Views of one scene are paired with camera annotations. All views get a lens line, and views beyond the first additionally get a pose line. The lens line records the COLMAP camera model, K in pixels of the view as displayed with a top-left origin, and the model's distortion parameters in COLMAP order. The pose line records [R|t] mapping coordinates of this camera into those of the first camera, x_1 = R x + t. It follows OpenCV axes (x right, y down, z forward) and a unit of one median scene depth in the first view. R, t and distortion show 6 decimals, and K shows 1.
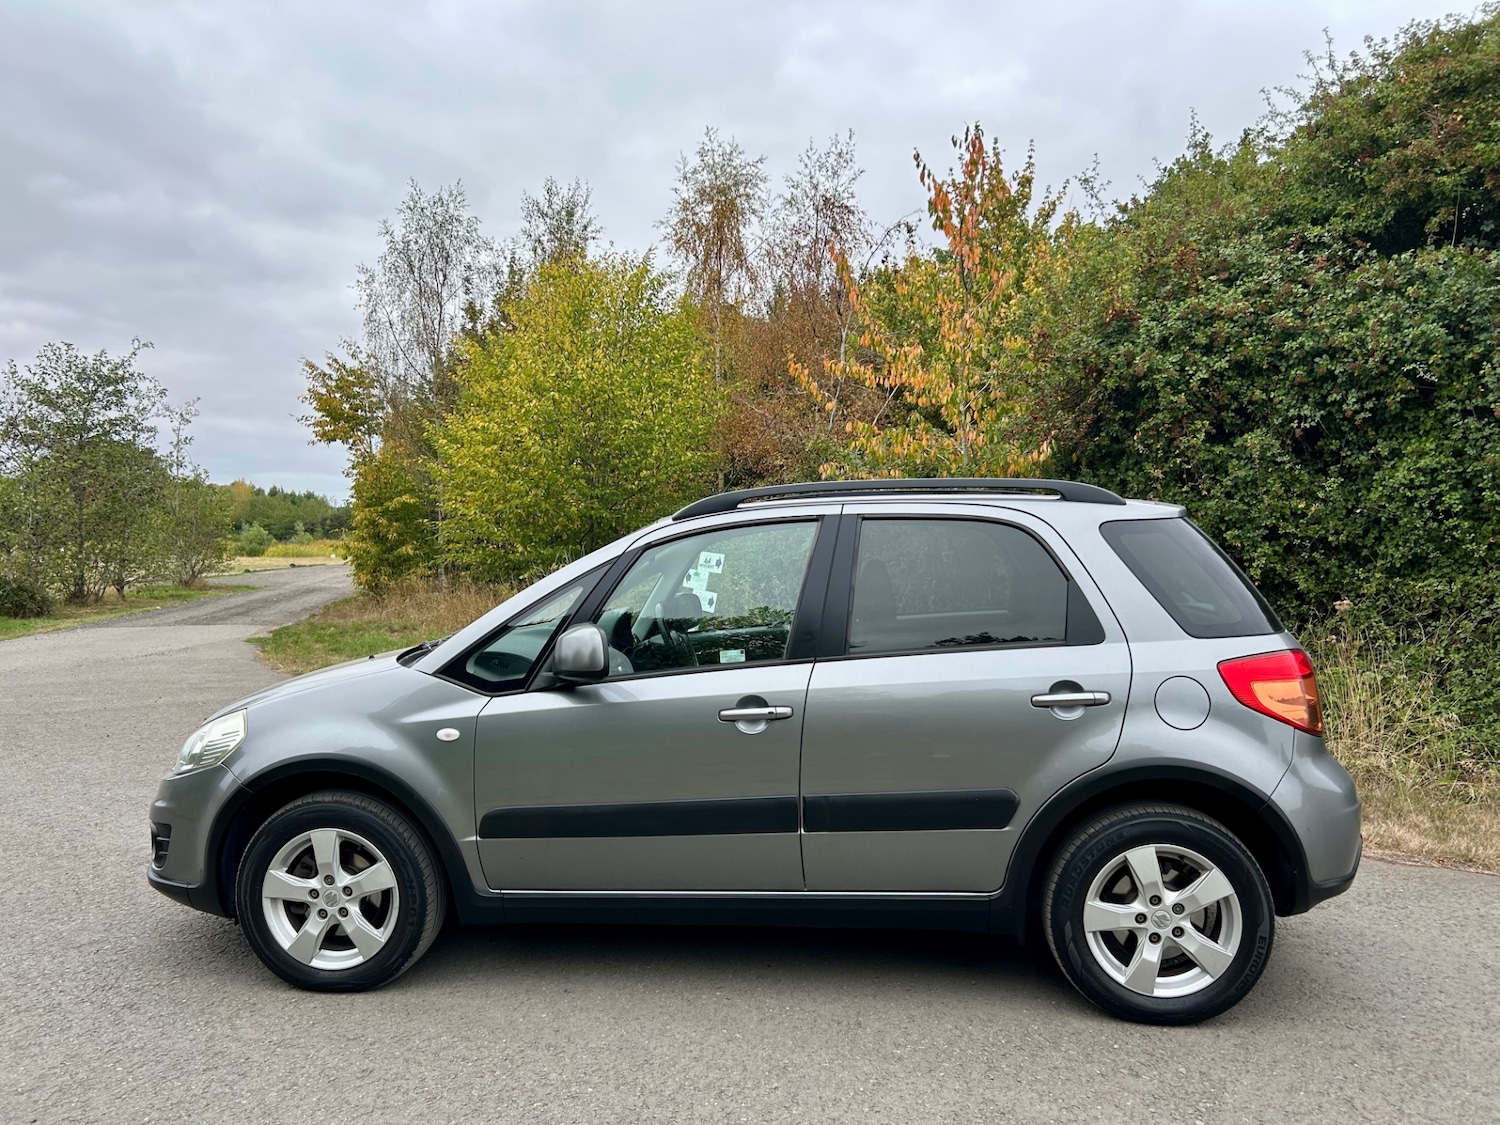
lens RADIAL K [[1136.0, 0, 759.2], [0, 1136.0, 566.9], [0, 0, 1]] dist [0.060509, -0.053755]
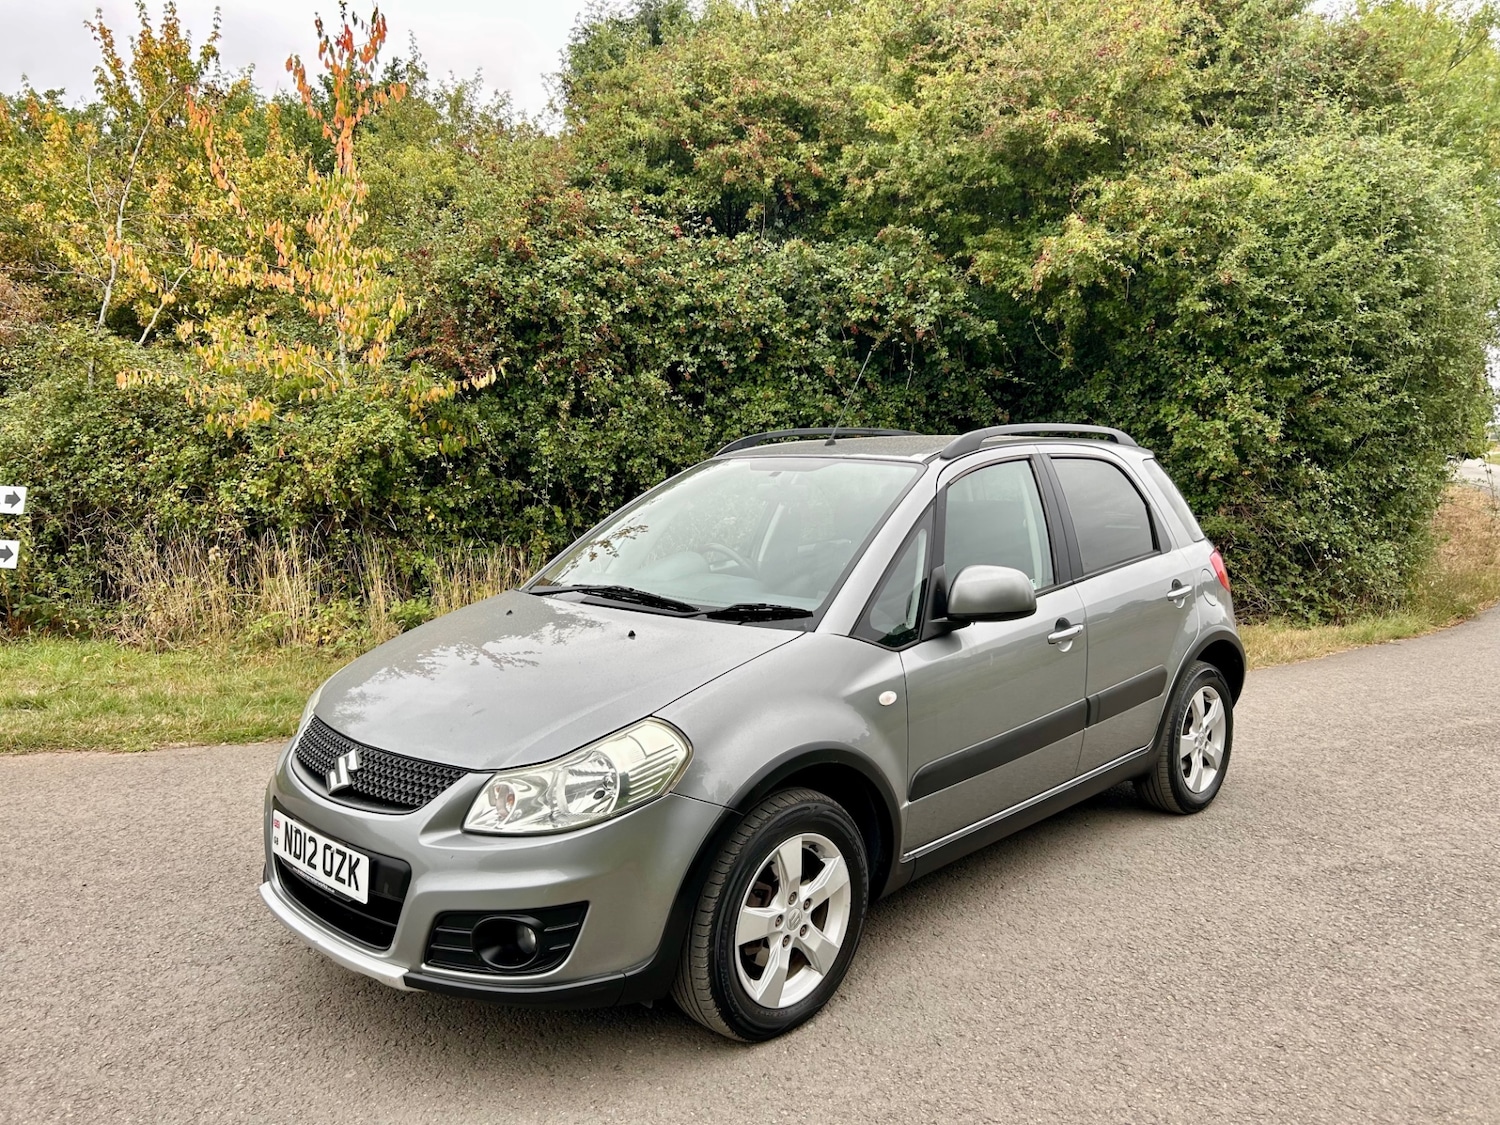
lens RADIAL K [[1136.0, 0, 756.4], [0, 1136.0, 555.3], [0, 0, 1]] dist [0.060509, -0.053755]
pose [[0.627542, -0.062842, 0.776043, -0.401843], [0.016704, 0.997595, 0.067275, -0.010697], [-0.778404, -0.029255, 0.627082, 0.205113]]
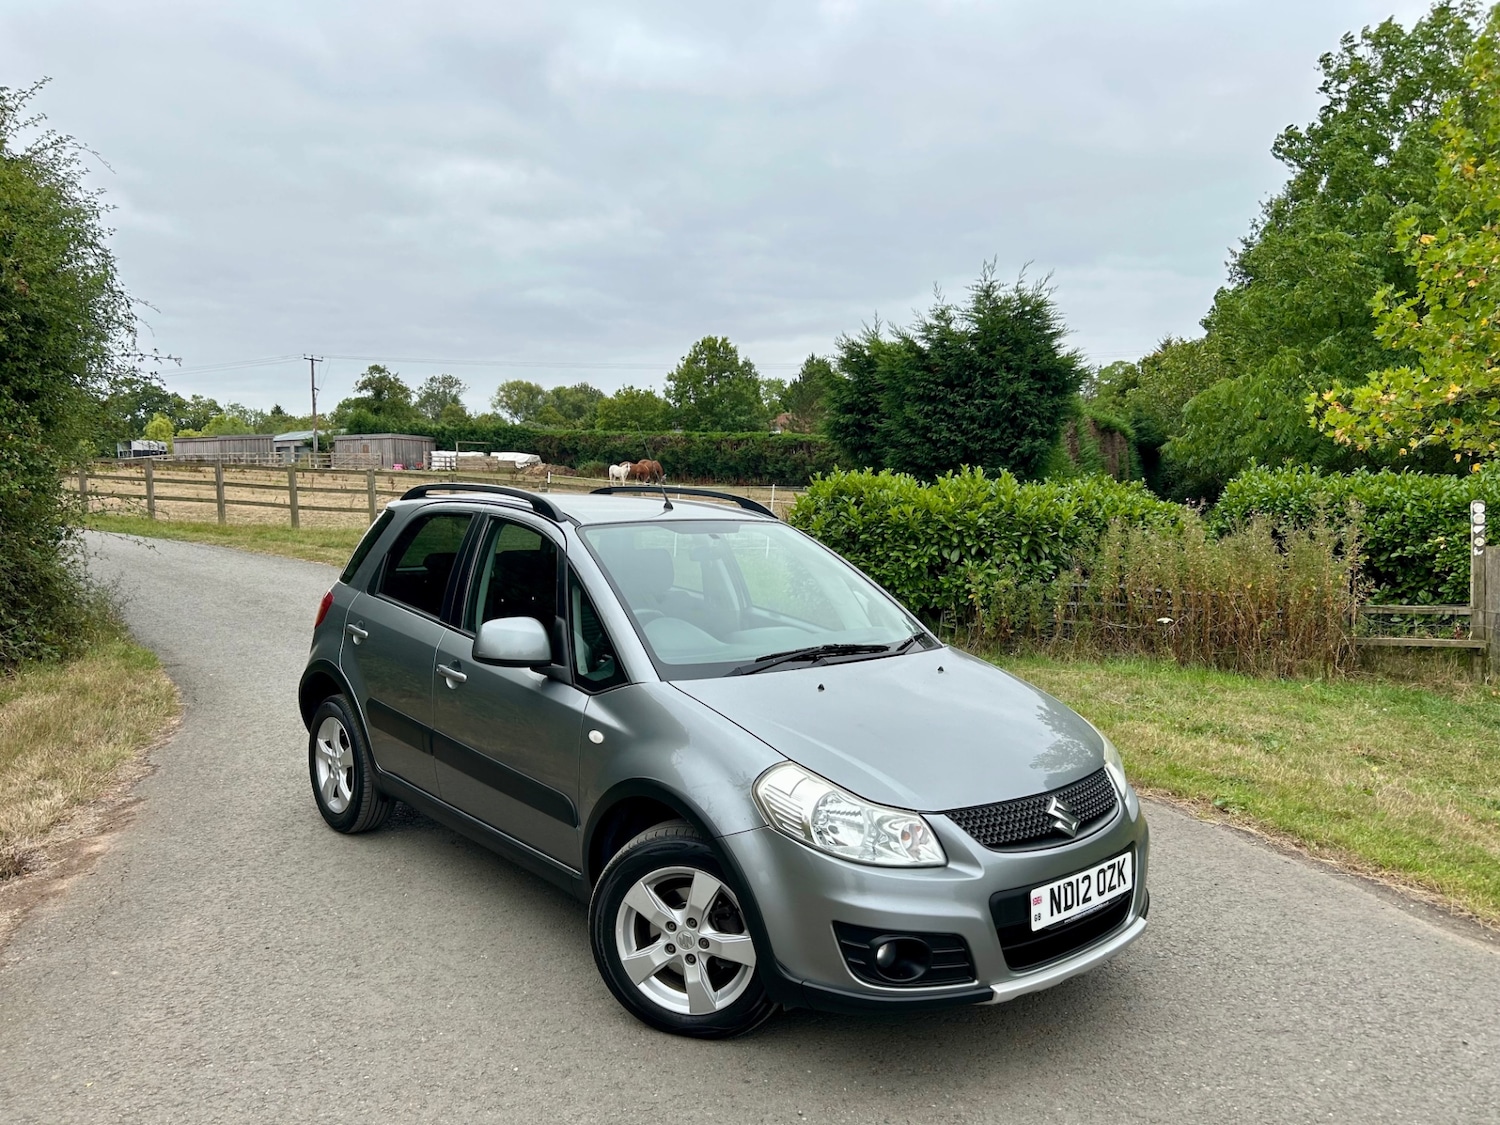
lens RADIAL K [[1136.0, 0, 740.6], [0, 1136.0, 568.2], [0, 0, 1]] dist [0.060509, -0.053755]
pose [[-0.743100, -0.061336, 0.666363, -0.391718], [0.003651, 0.995404, 0.095695, -0.045648], [-0.669170, 0.073544, -0.739461, 0.833539]]
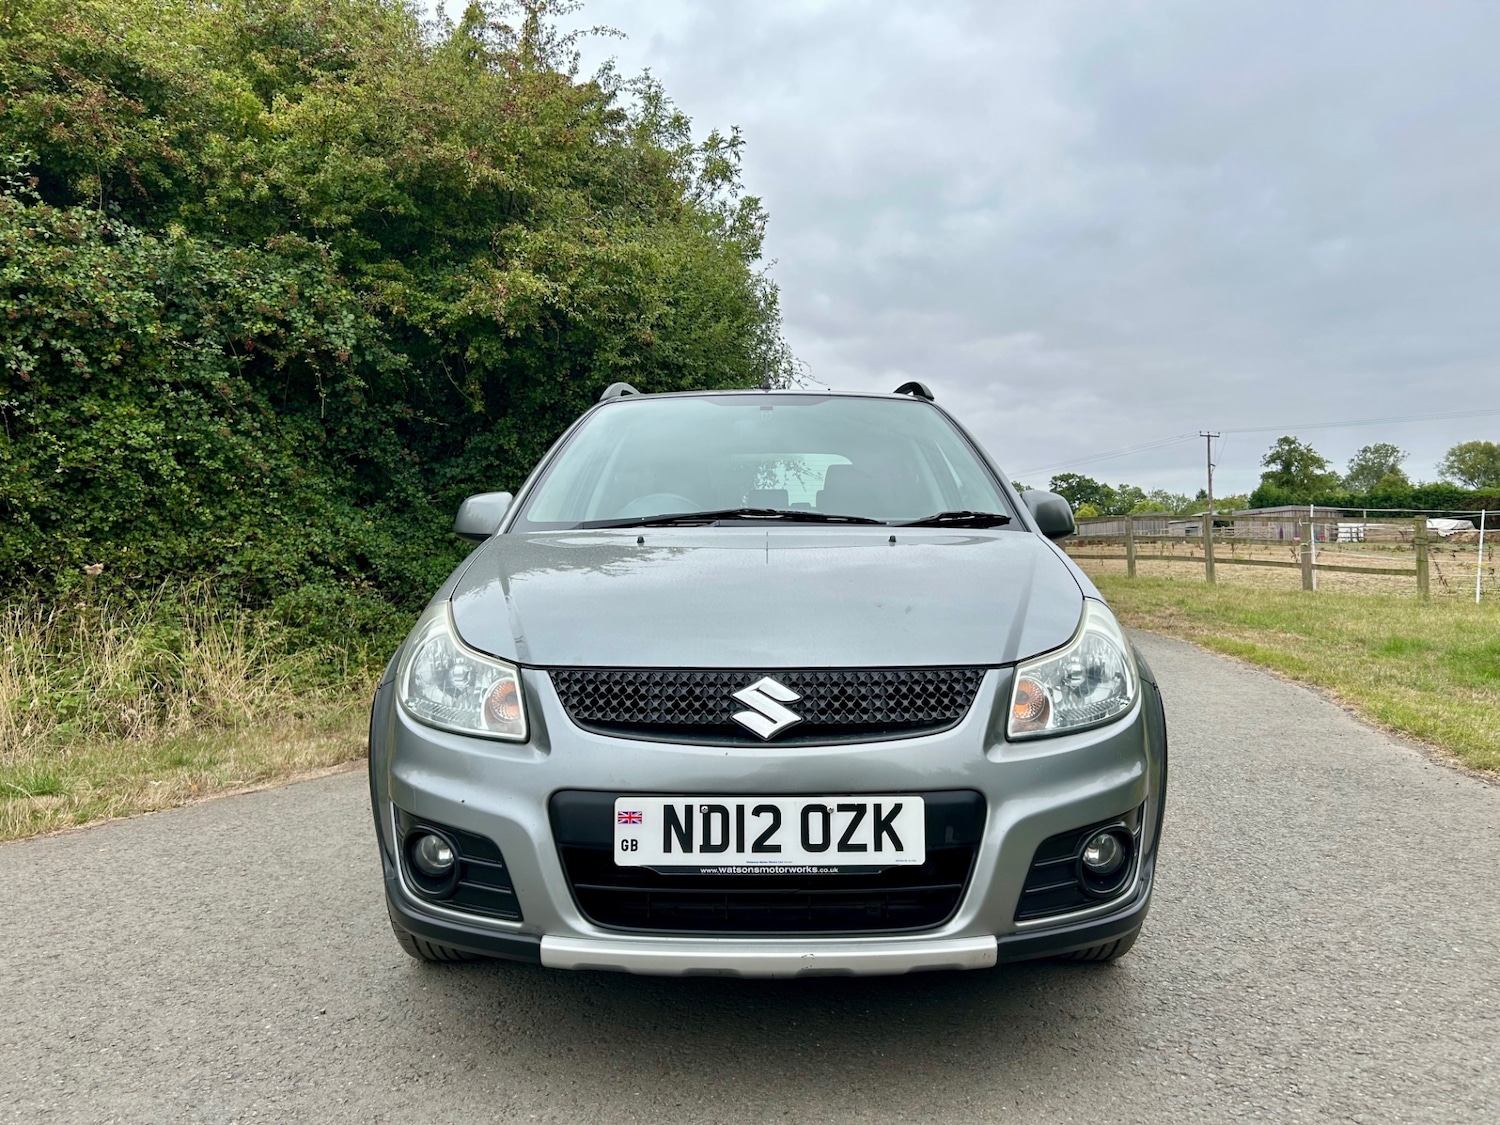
lens RADIAL K [[1136.0, 0, 774.1], [0, 1136.0, 542.6], [0, 0, 1]] dist [0.060509, -0.053755]
pose [[-0.091313, 0.017289, 0.995672, -0.449822], [0.033158, 0.999348, -0.014312, 0.040740], [-0.995270, 0.031708, -0.091827, 0.514889]]
